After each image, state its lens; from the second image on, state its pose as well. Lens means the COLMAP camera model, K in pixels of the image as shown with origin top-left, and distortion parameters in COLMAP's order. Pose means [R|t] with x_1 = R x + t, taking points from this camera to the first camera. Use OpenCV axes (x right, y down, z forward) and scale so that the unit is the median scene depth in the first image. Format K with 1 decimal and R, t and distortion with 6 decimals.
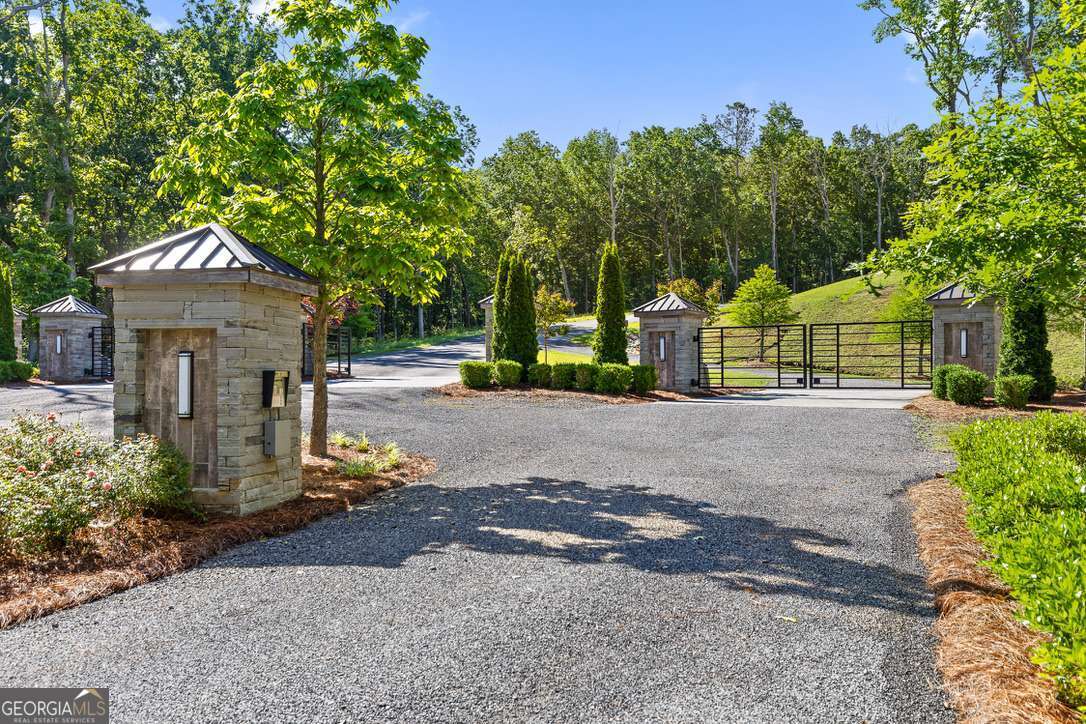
lens RADIAL K [[934.0, 0, 543.4], [0, 934.0, 360.9], [0, 0, 1]] dist [0.009706, -0.002588]
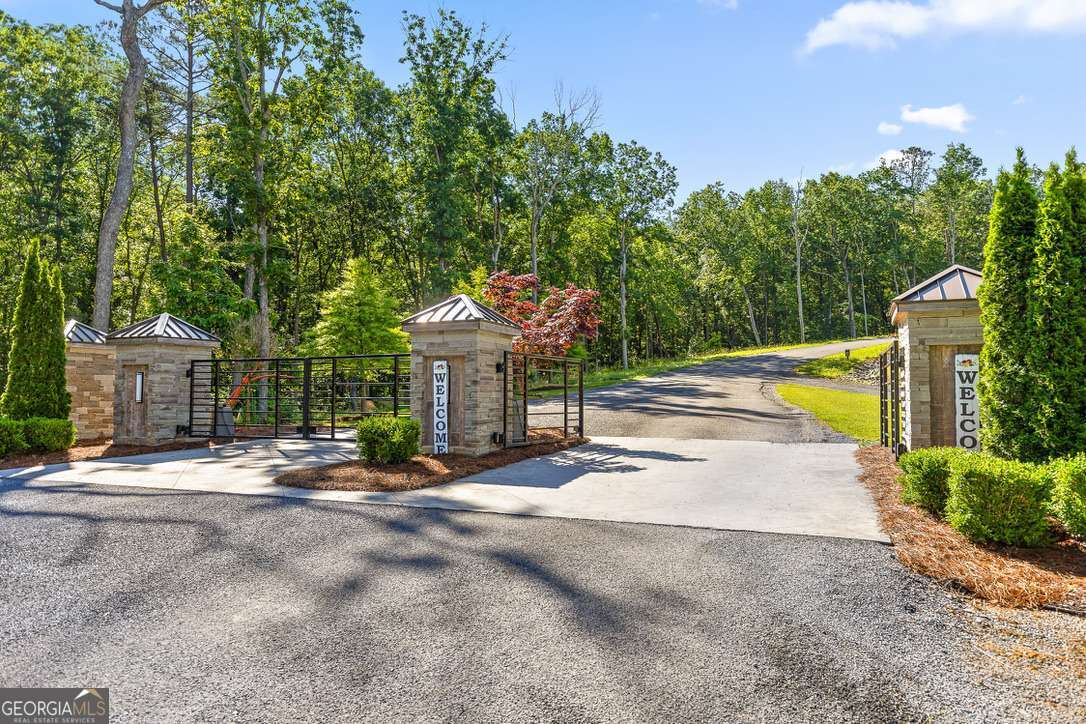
lens RADIAL K [[686.9, 0, 541.8], [0, 686.9, 353.6], [0, 0, 1]] dist [-0.007810, -0.001206]
pose [[0.975670, -0.005848, -0.219167, -0.038712], [-0.003392, 0.999122, -0.041759, -0.005998], [0.219219, 0.041487, 0.974793, 0.161124]]
